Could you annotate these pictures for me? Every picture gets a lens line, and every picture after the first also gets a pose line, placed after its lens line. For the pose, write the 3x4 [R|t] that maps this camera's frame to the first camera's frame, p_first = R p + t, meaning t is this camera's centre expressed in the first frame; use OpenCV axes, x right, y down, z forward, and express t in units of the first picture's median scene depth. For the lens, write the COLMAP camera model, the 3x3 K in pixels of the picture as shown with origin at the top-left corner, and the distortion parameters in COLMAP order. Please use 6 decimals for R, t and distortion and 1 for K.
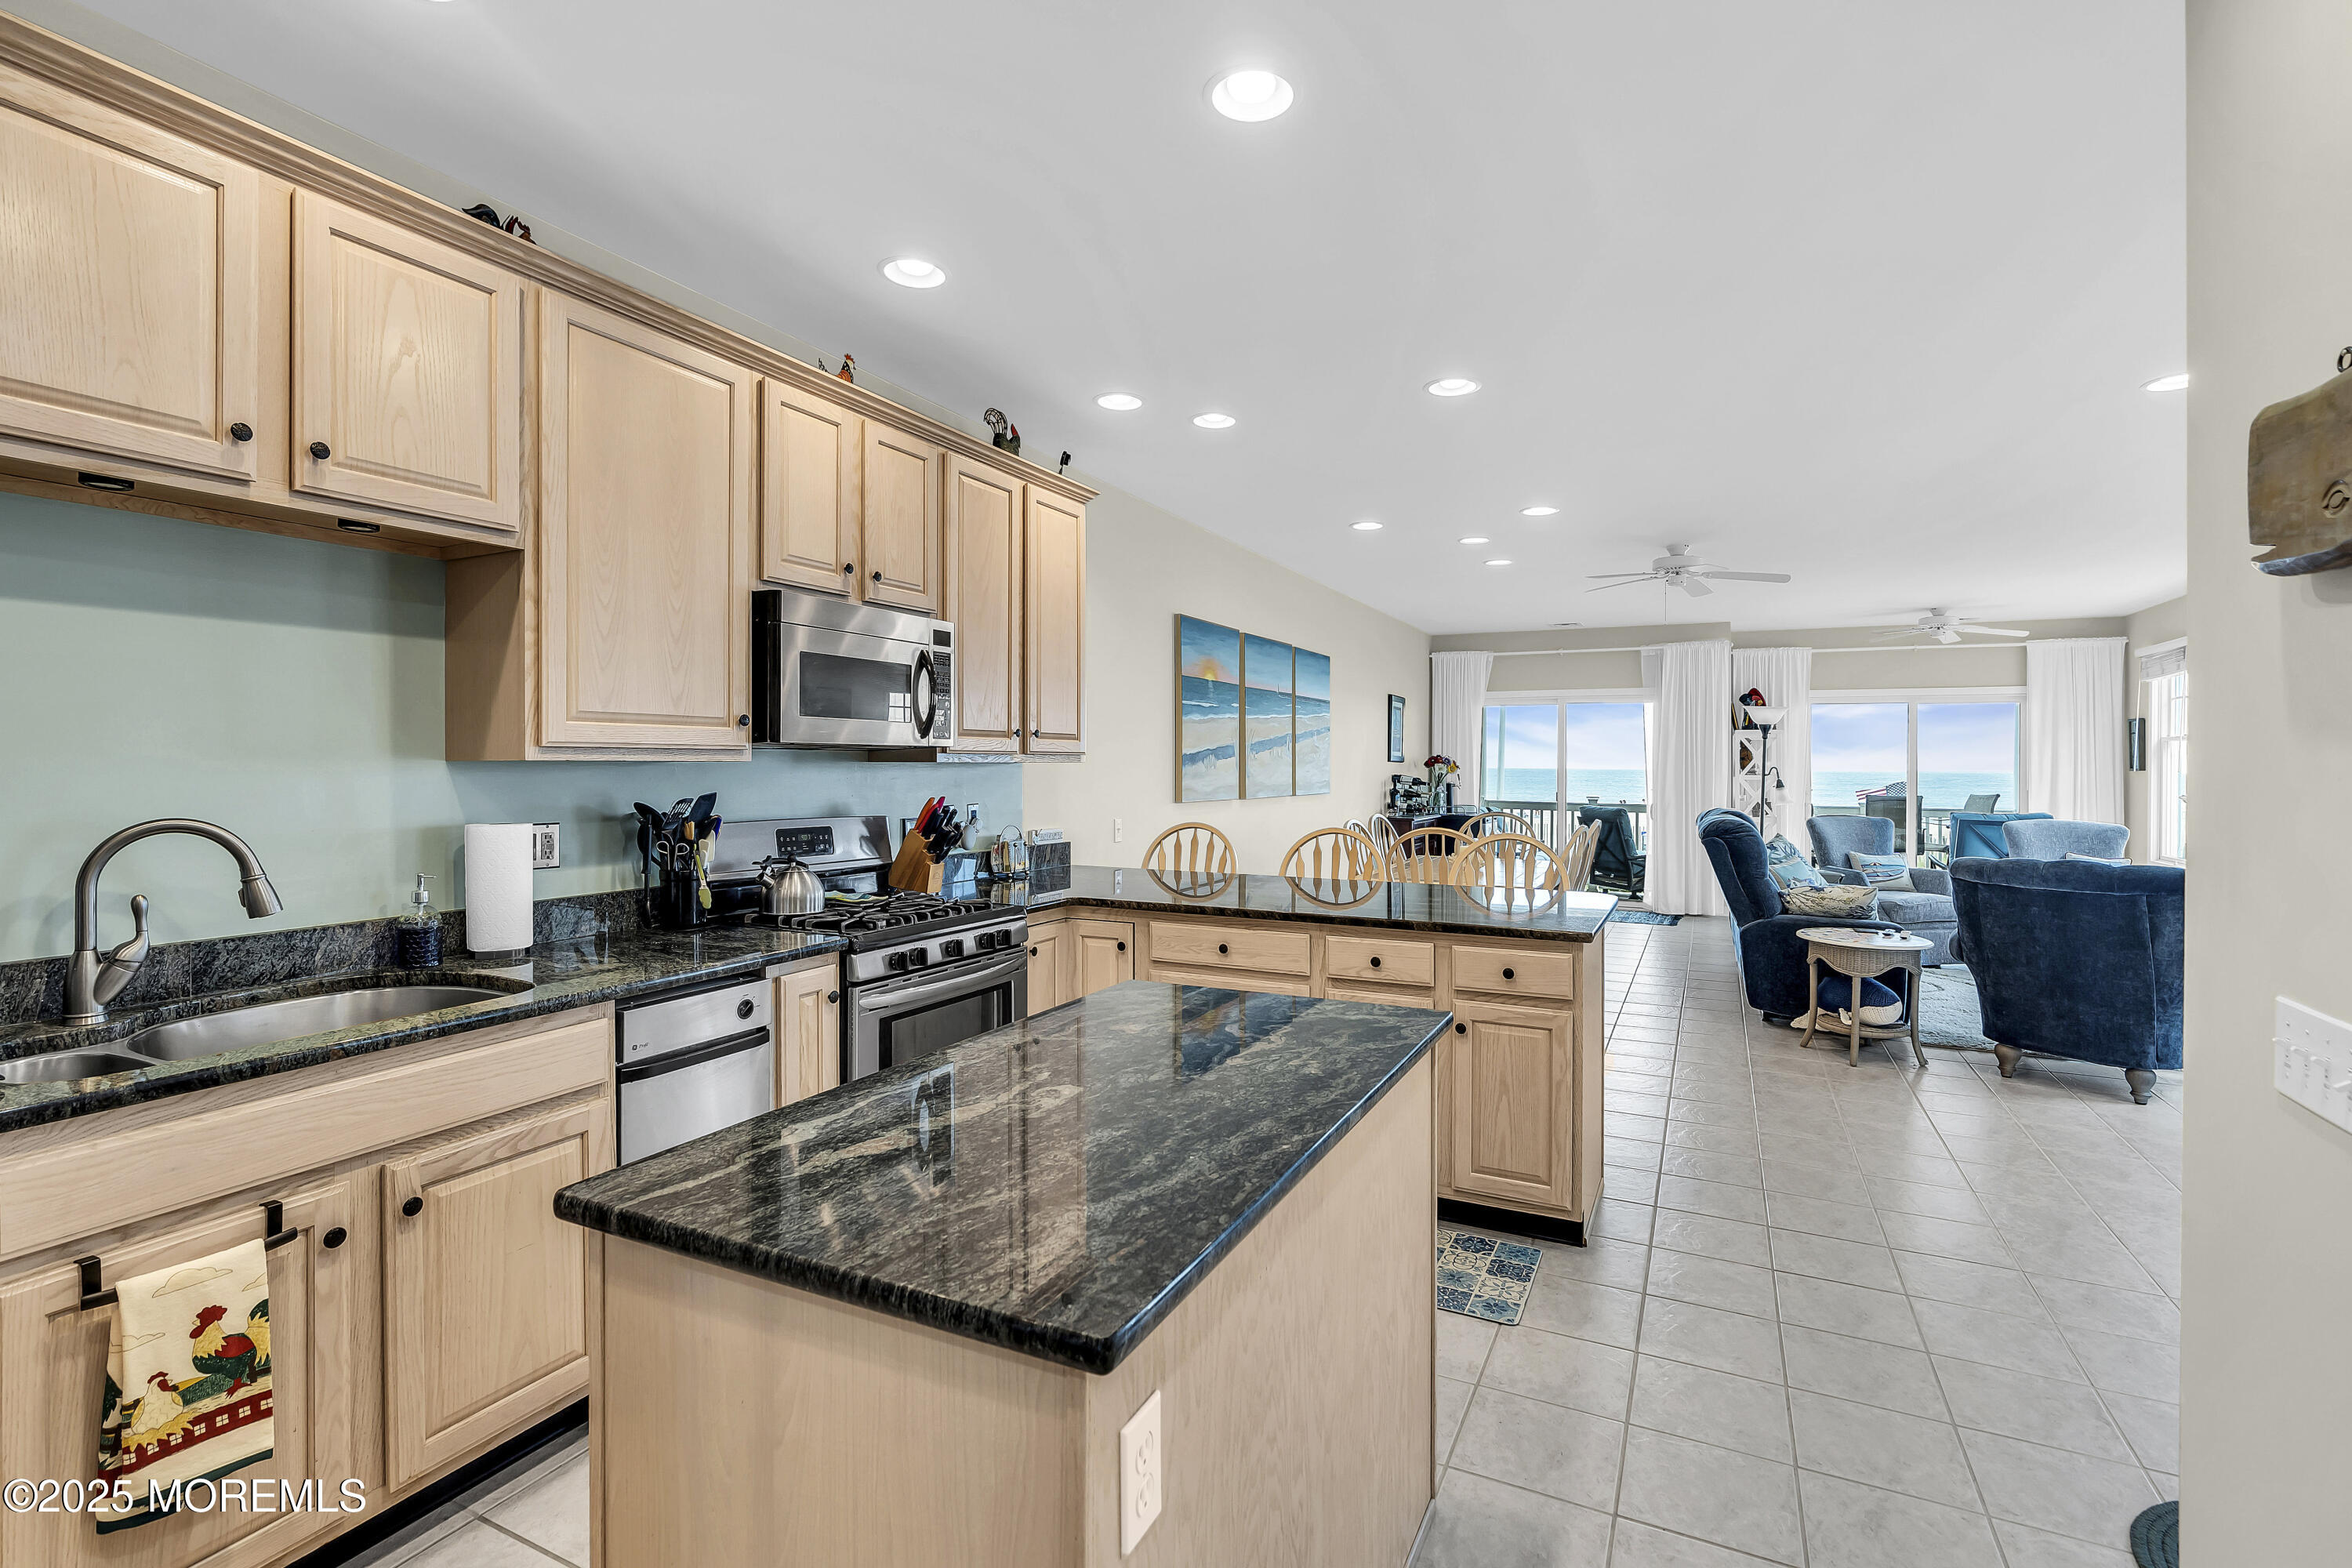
lens RADIAL K [[1078.9, 0, 1168.4], [0, 1078.9, 764.1], [0, 0, 1]] dist [-0.023912, -0.000099]
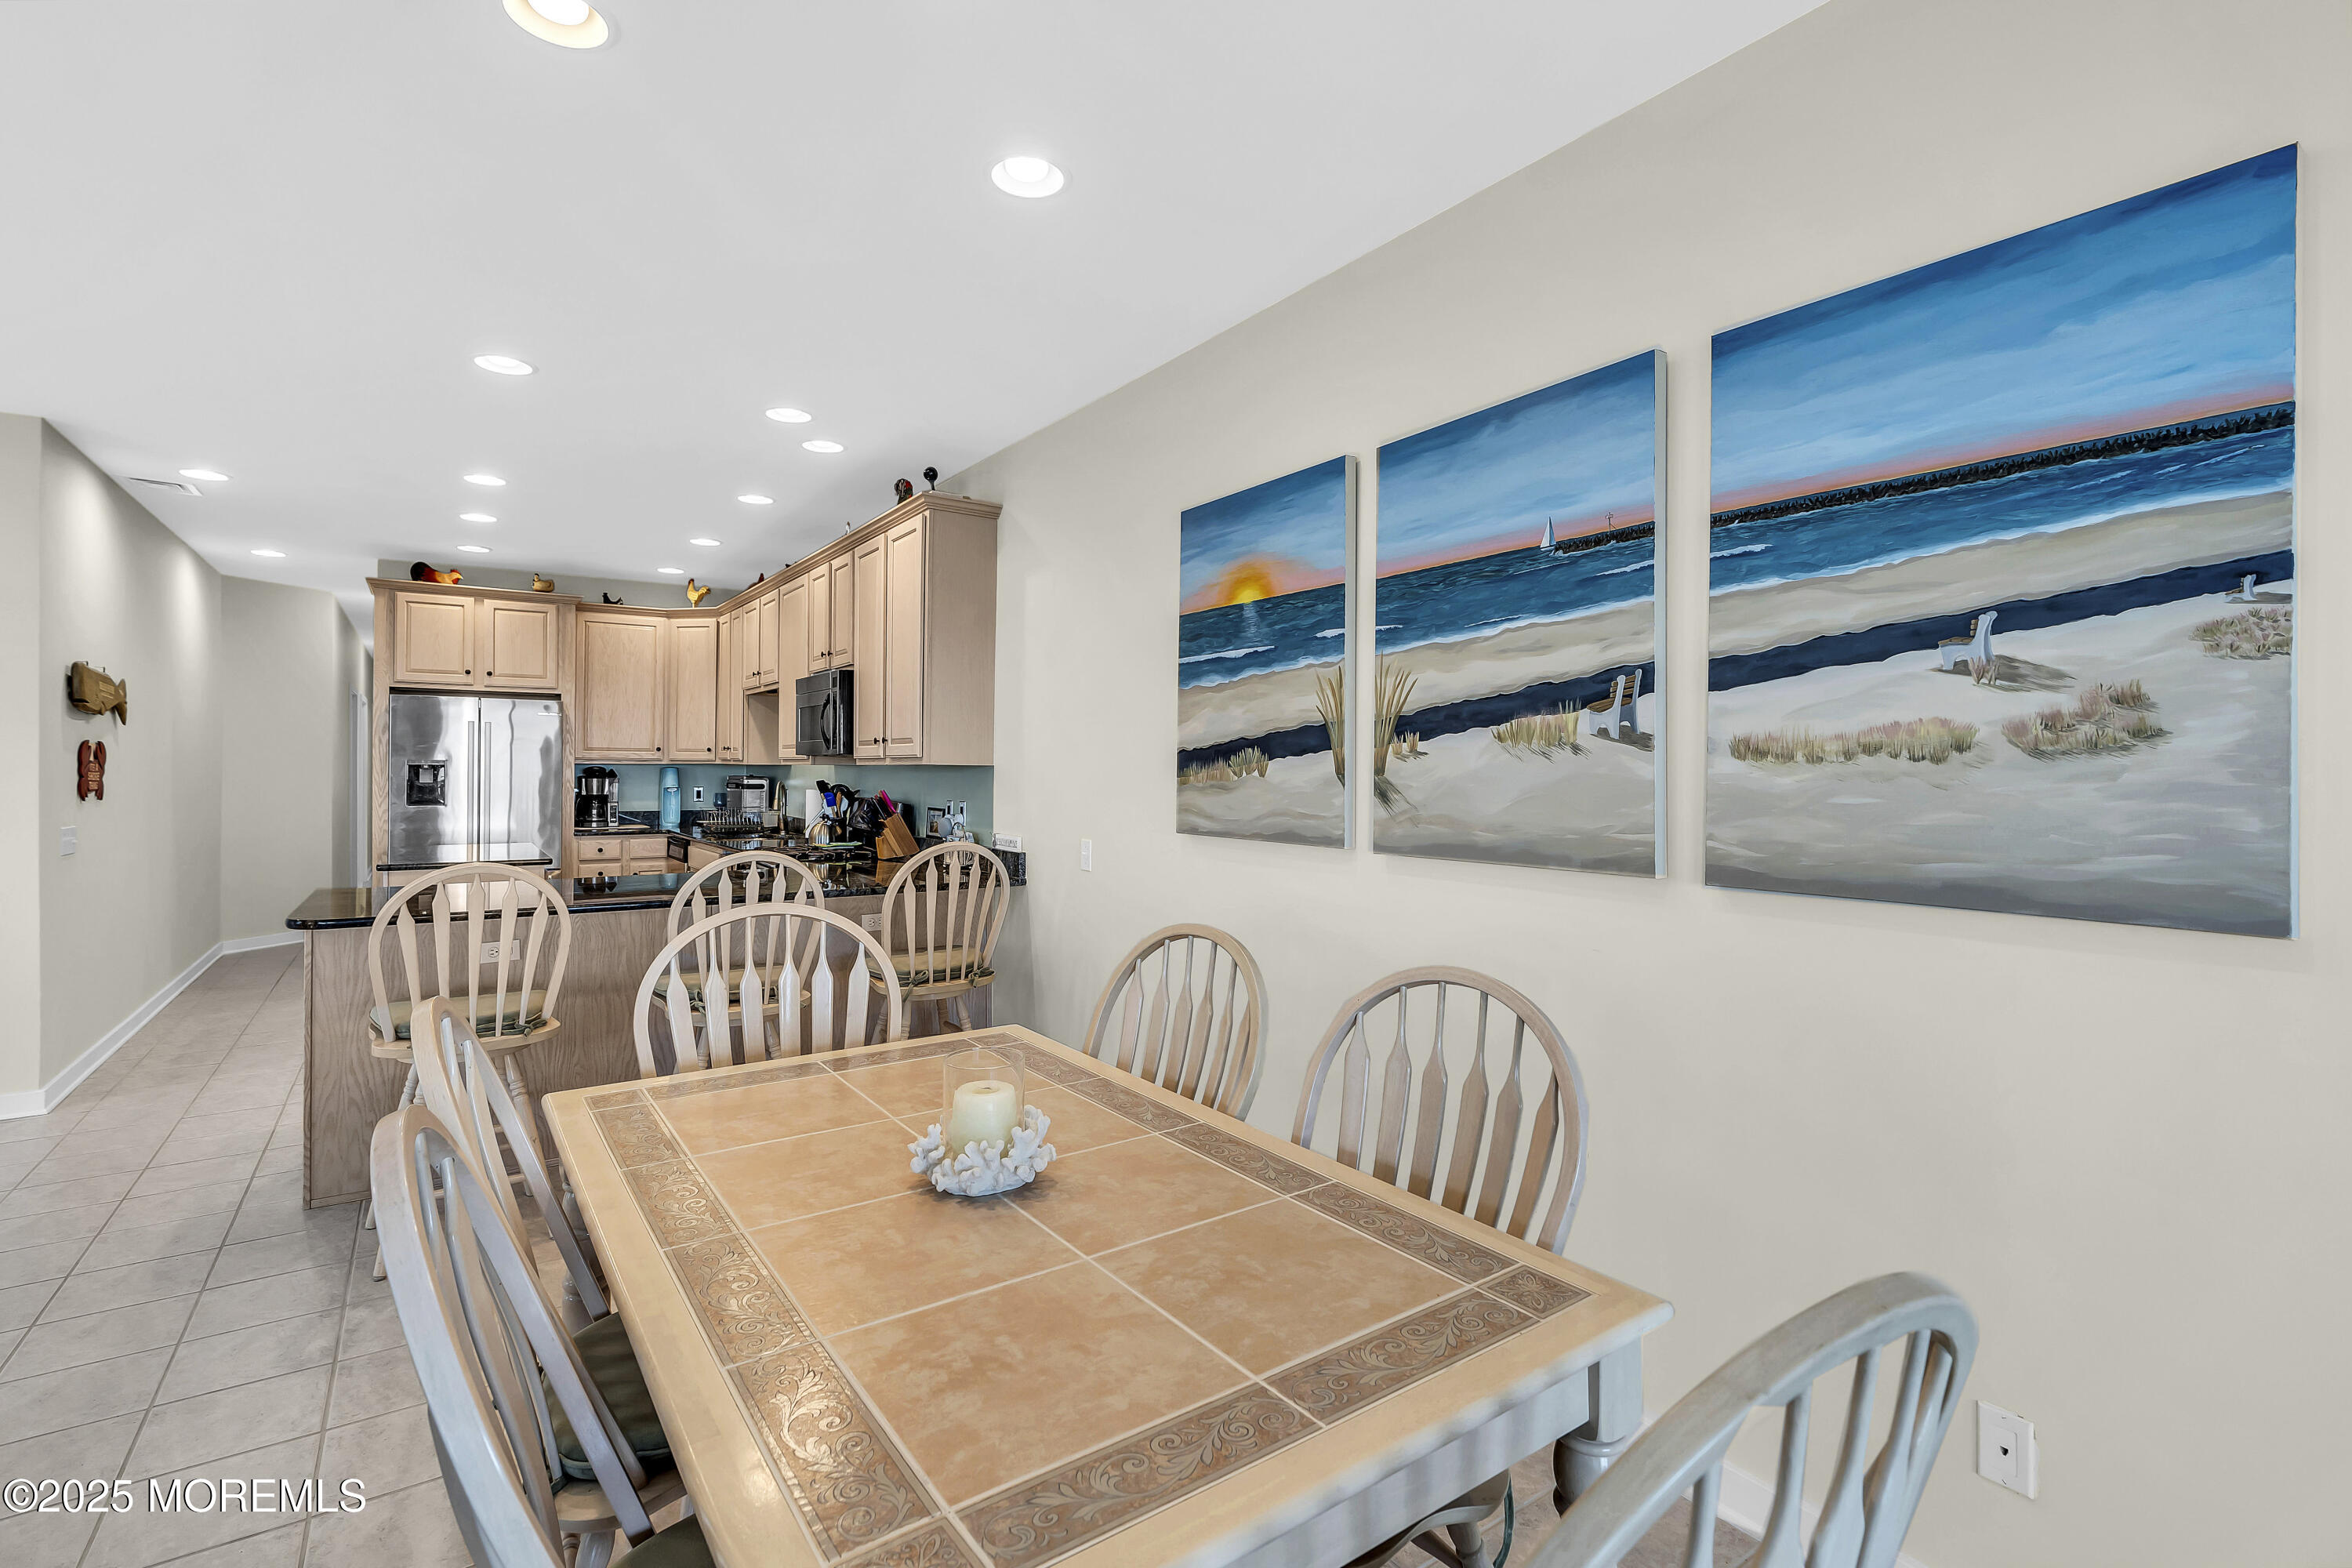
lens RADIAL K [[1080.7, 0, 1179.5], [0, 1080.7, 764.1], [0, 0, 1]] dist [0.000281, 0.000226]
pose [[-0.473104, -0.006627, -0.880982, 0.356301], [-0.004170, 0.999977, -0.005282, 0.001085], [0.880997, 0.001175, -0.473121, 0.859307]]
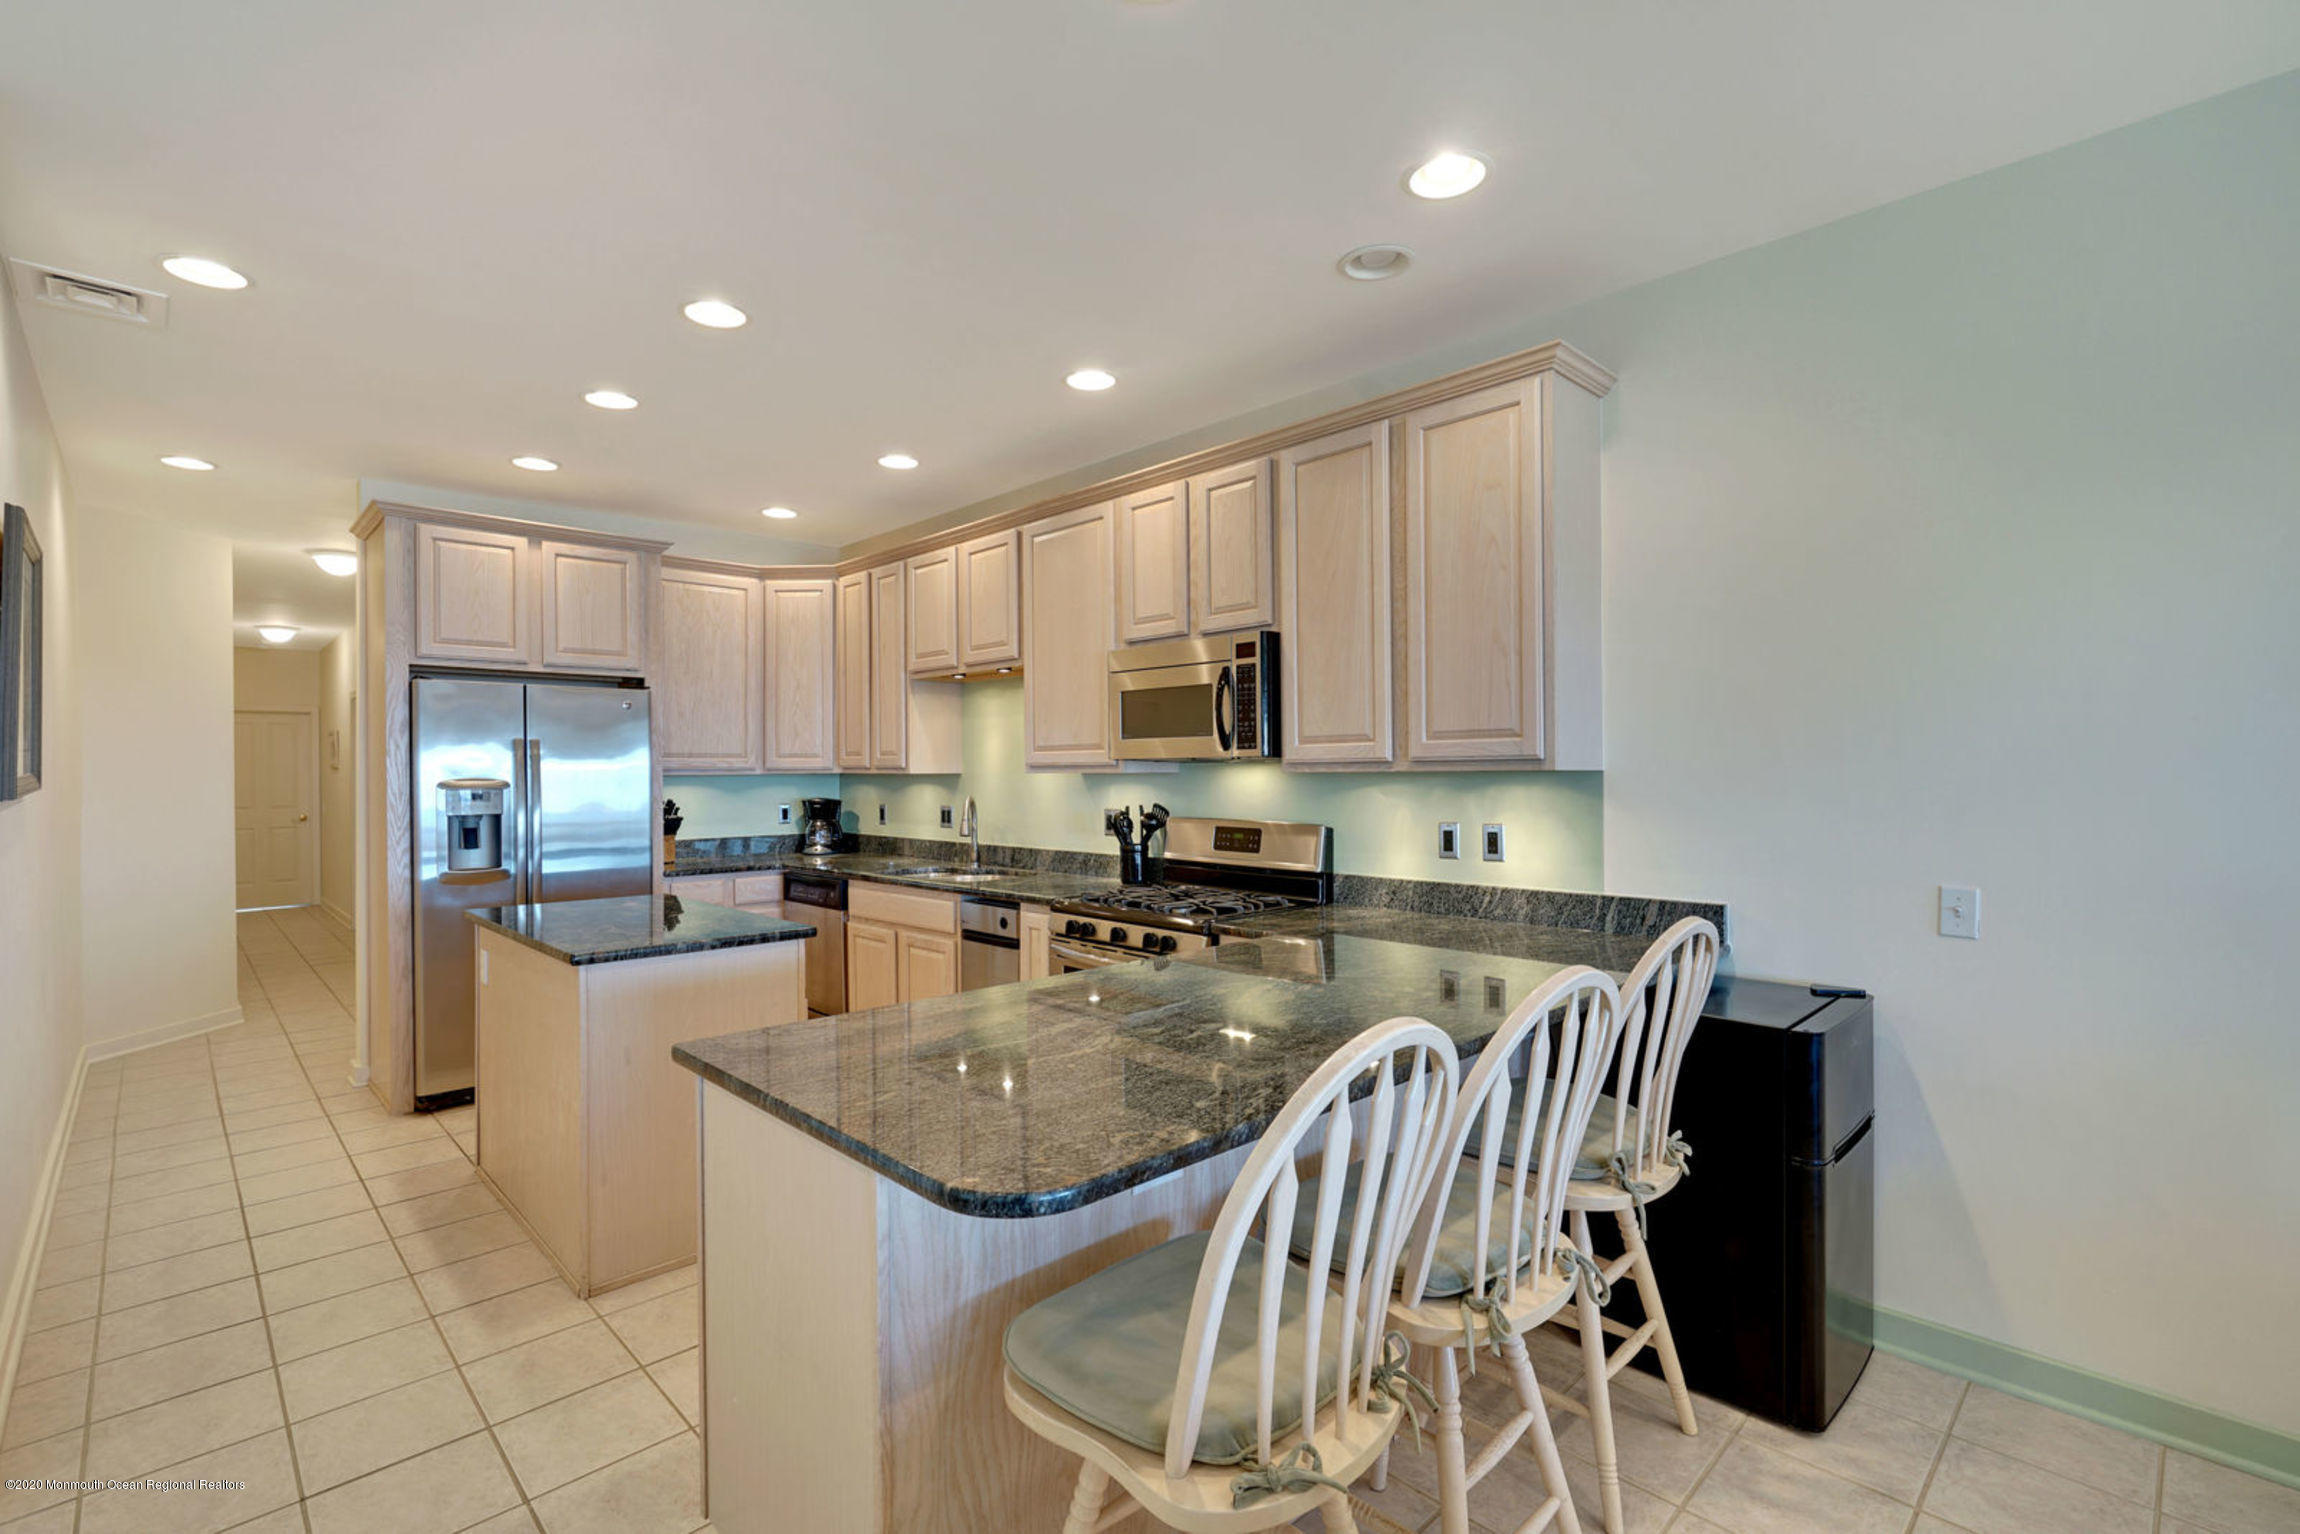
lens RADIAL K [[1045.6, 0, 1150.0], [0, 1045.6, 767.0], [0, 0, 1]] dist [-0.000044, 0.000046]
pose [[-0.335776, -0.000299, -0.941942, 0.297912], [0.009132, 0.999952, -0.003573, -0.001705], [0.941898, -0.009802, -0.335757, 0.496839]]
